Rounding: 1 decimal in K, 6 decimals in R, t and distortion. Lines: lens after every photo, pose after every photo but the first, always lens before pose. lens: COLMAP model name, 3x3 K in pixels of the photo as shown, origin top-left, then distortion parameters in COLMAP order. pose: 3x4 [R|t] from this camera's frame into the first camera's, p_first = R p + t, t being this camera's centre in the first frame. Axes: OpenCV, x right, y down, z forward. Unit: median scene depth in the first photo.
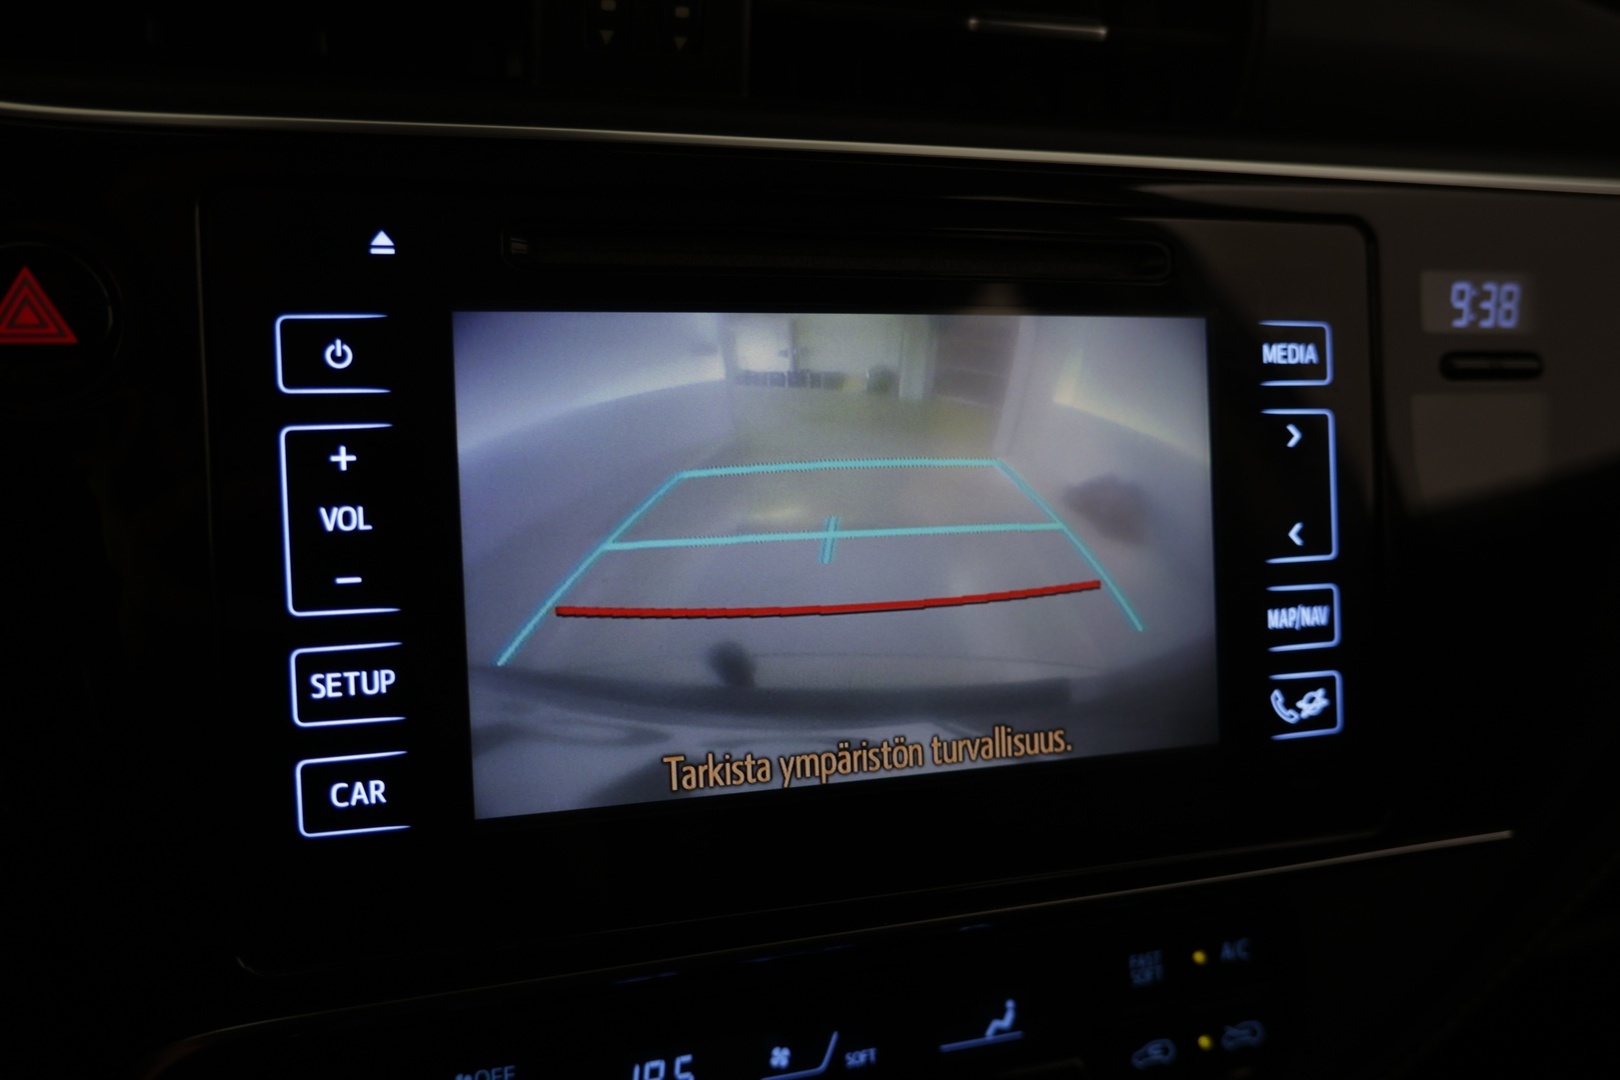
lens RADIAL K [[1355.6, 0, 817.6], [0, 1355.6, 533.5], [0, 0, 1]] dist [-0.024015, 0.025942]
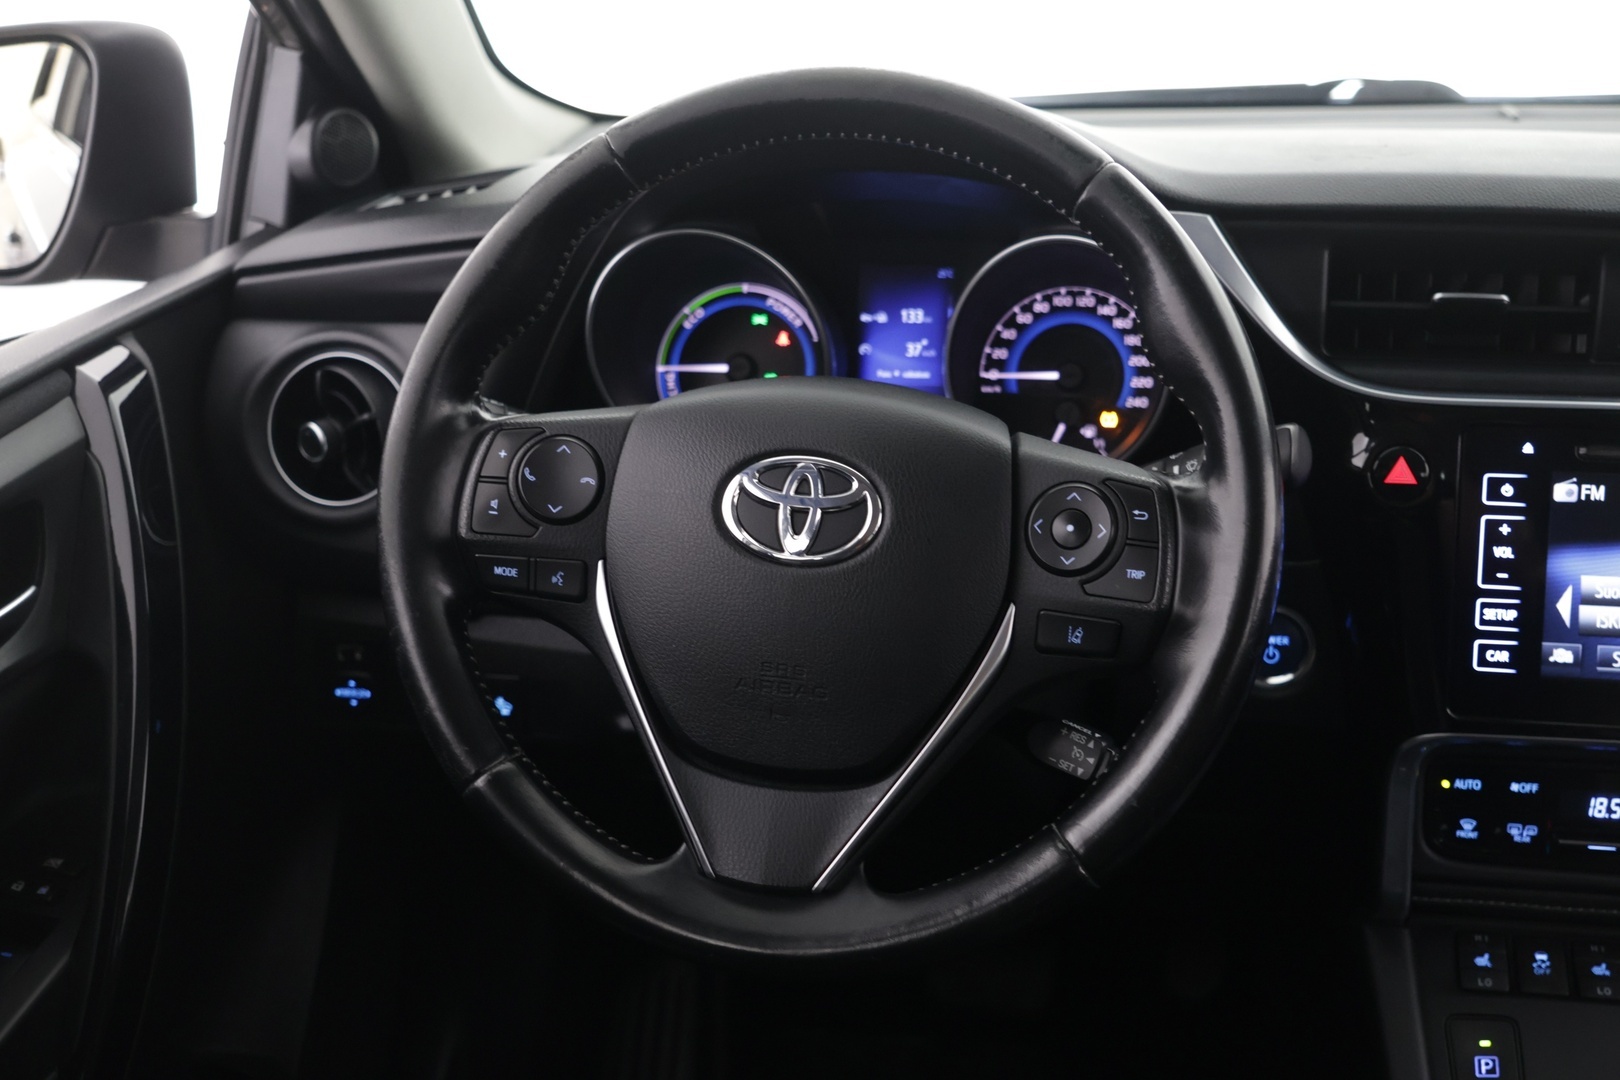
lens RADIAL K [[1981.6, 0, 795.9], [0, 1981.6, 502.6], [0, 0, 1]] dist [0.003600, 0.000000]
pose [[0.875904, 0.099234, -0.472170, 0.204404], [-0.067090, 0.994164, 0.084482, -0.271054], [0.477797, -0.042321, 0.877450, -2.422494]]
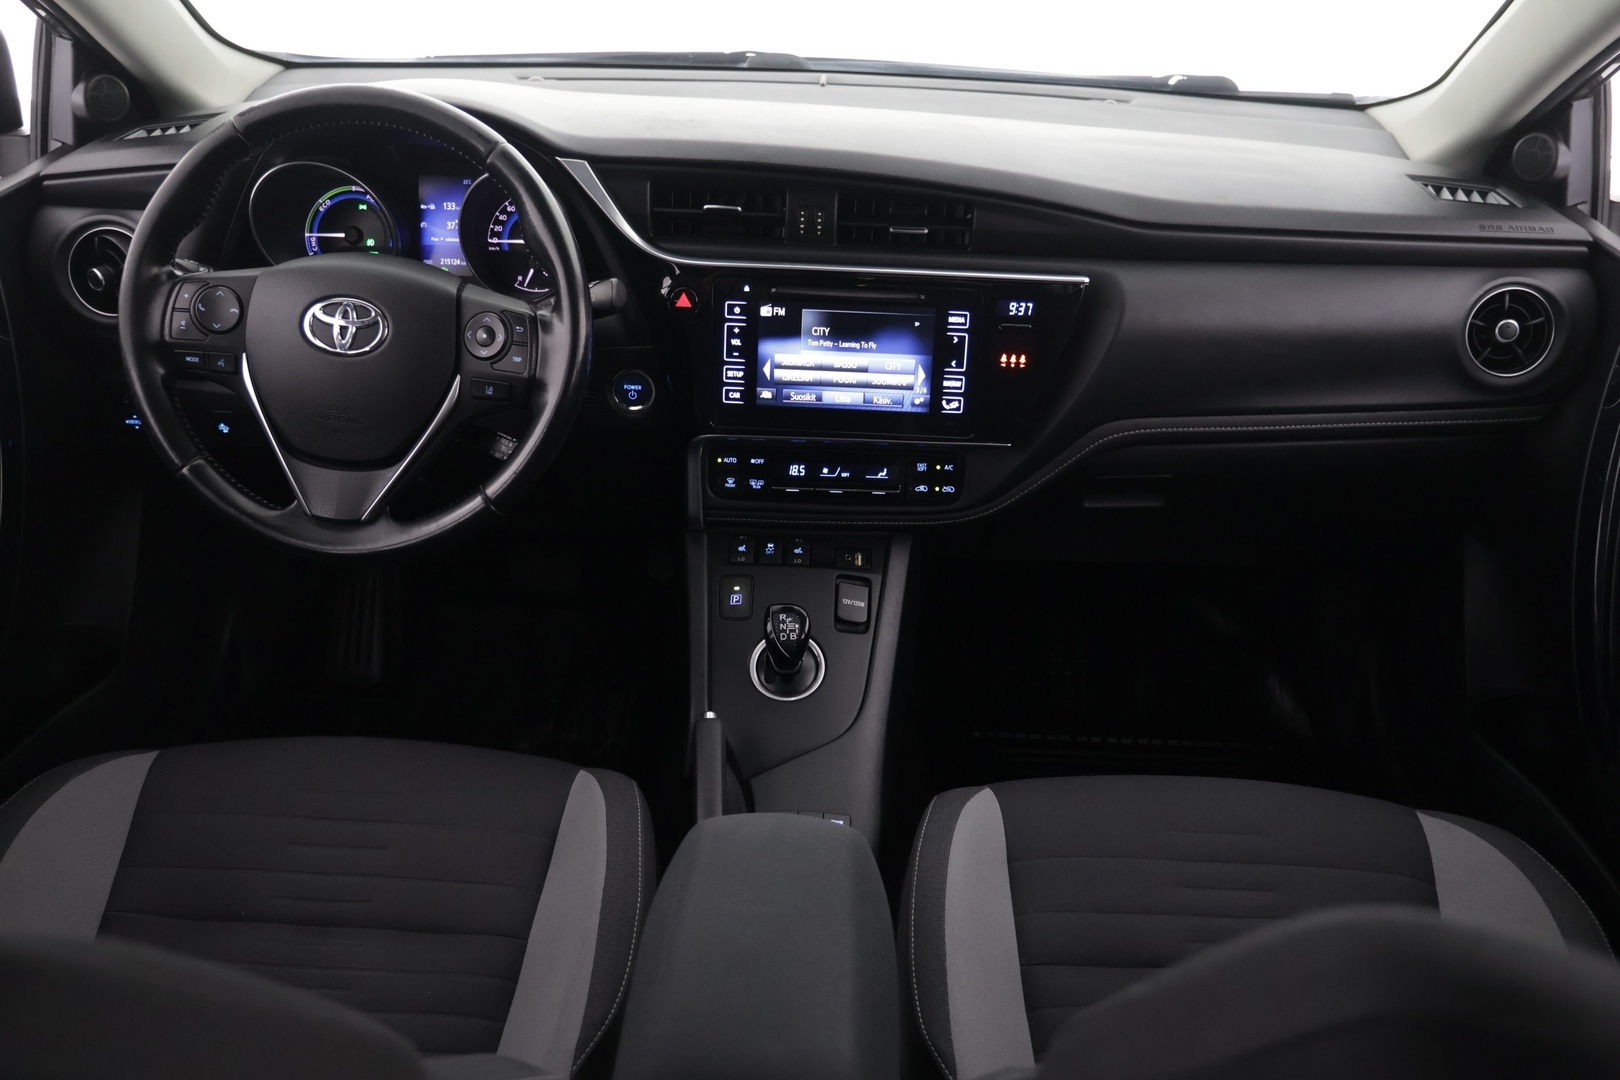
lens RADIAL K [[1355.6, 0, 786.6], [0, 1355.6, 514.9], [0, 0, 1]] dist [-0.024015, 0.025942]
pose [[0.940401, 0.156323, -0.302008, 1.187546], [-0.080701, 0.965300, 0.248363, -0.535186], [0.330353, -0.209188, 0.920384, -3.043021]]
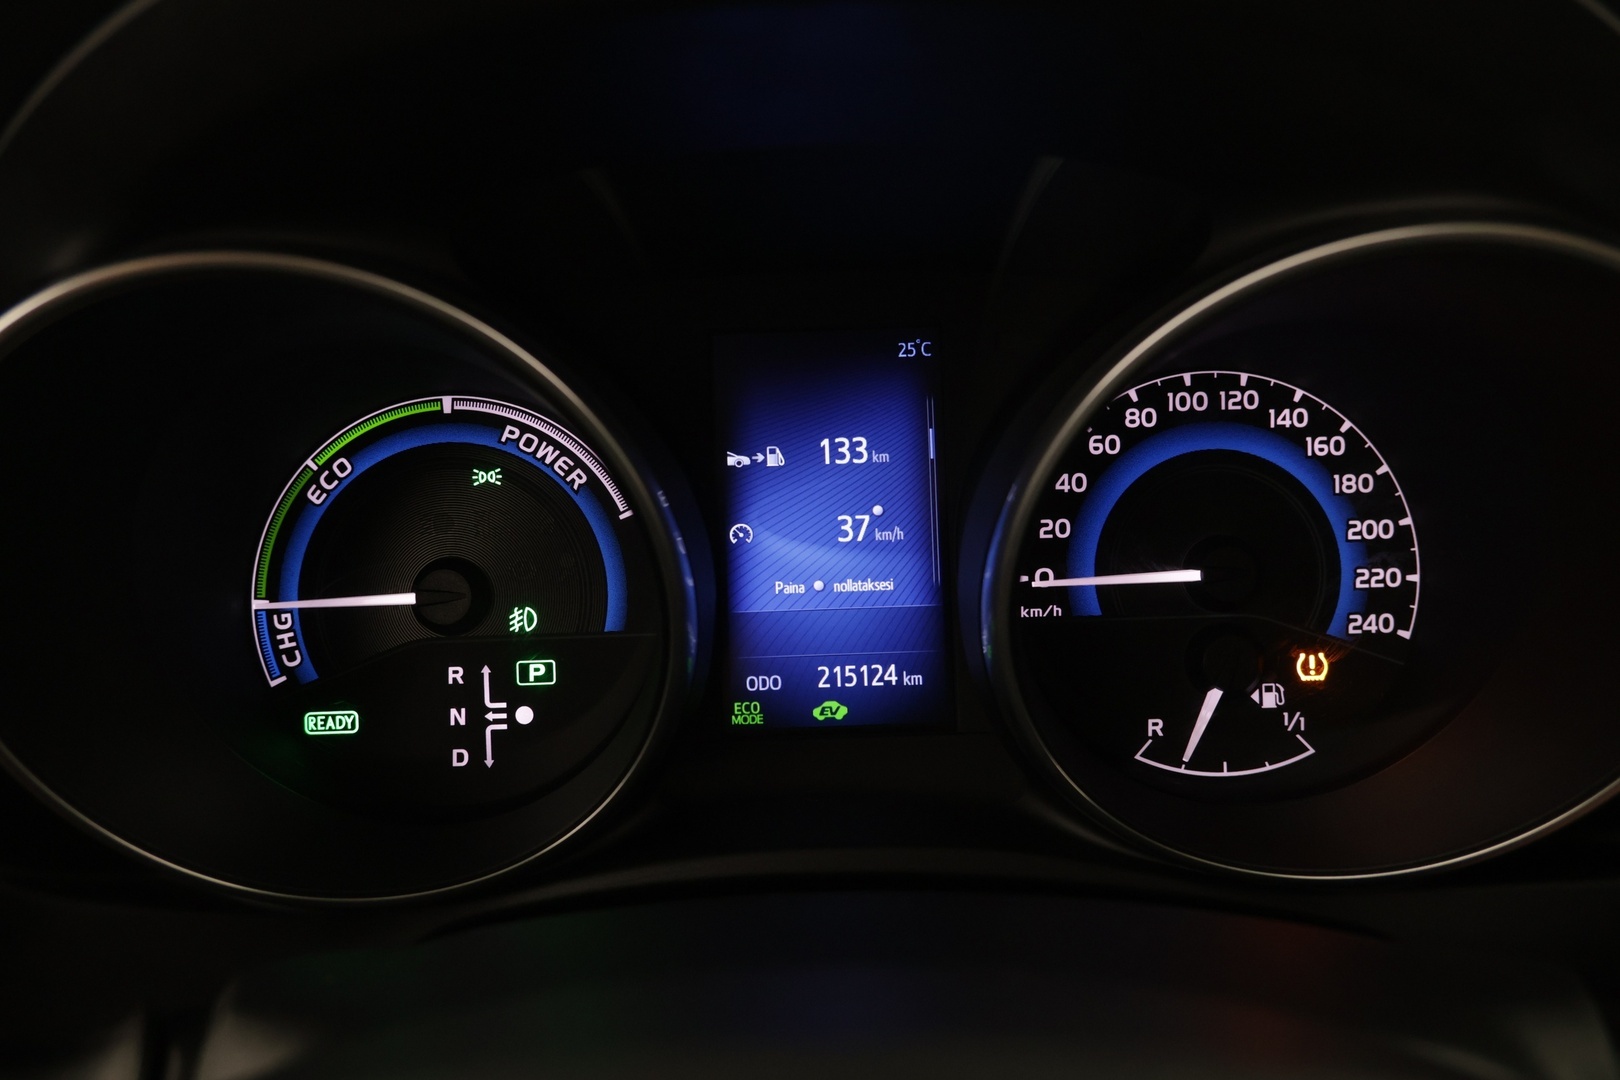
lens RADIAL K [[1355.6, 0, 803.3], [0, 1355.6, 530.5], [0, 0, 1]] dist [-0.024015, 0.025942]
pose [[0.953237, 0.049899, -0.298075, -1.087330], [-0.017400, 0.993701, 0.110704, -0.376314], [0.301721, -0.100340, 0.948101, -0.117547]]
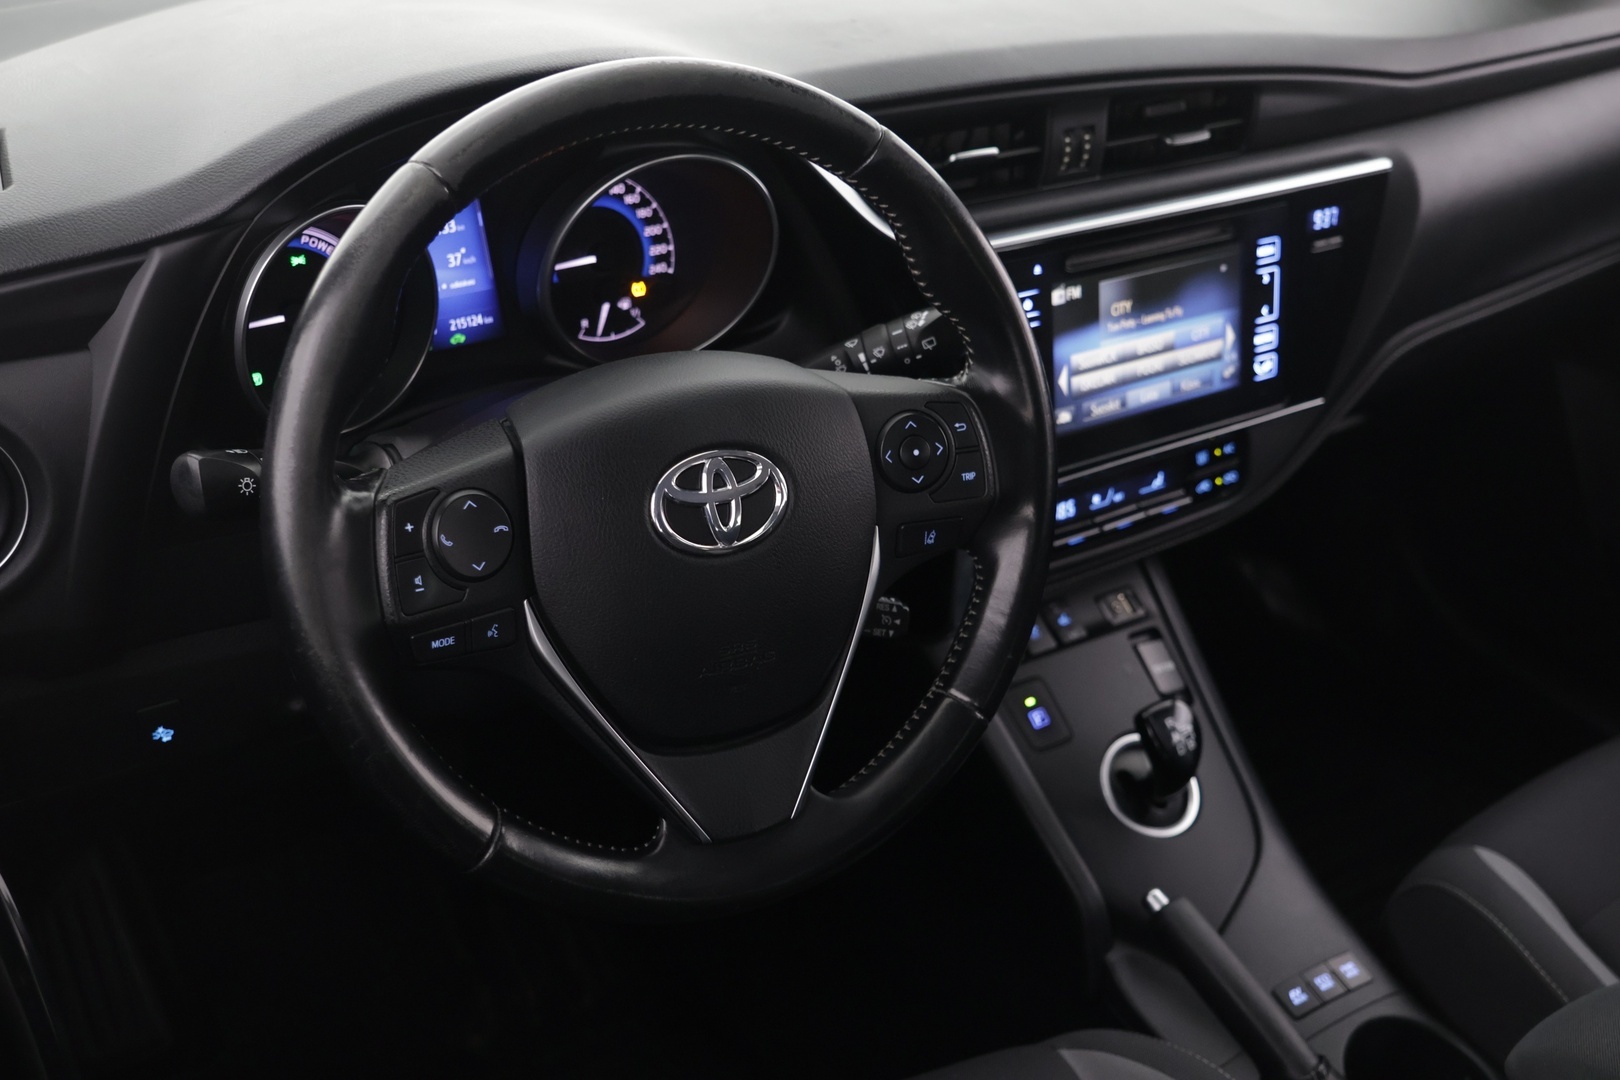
lens RADIAL K [[1833.1, 0, 811.3], [0, 1833.1, 539.1], [0, 0, 1]] dist [-0.037579, 0.000000]
pose [[0.964623, -0.114483, 0.237477, -1.606255], [0.032431, 0.945479, 0.324063, -0.853501], [-0.261629, -0.304897, 0.915744, -2.549143]]
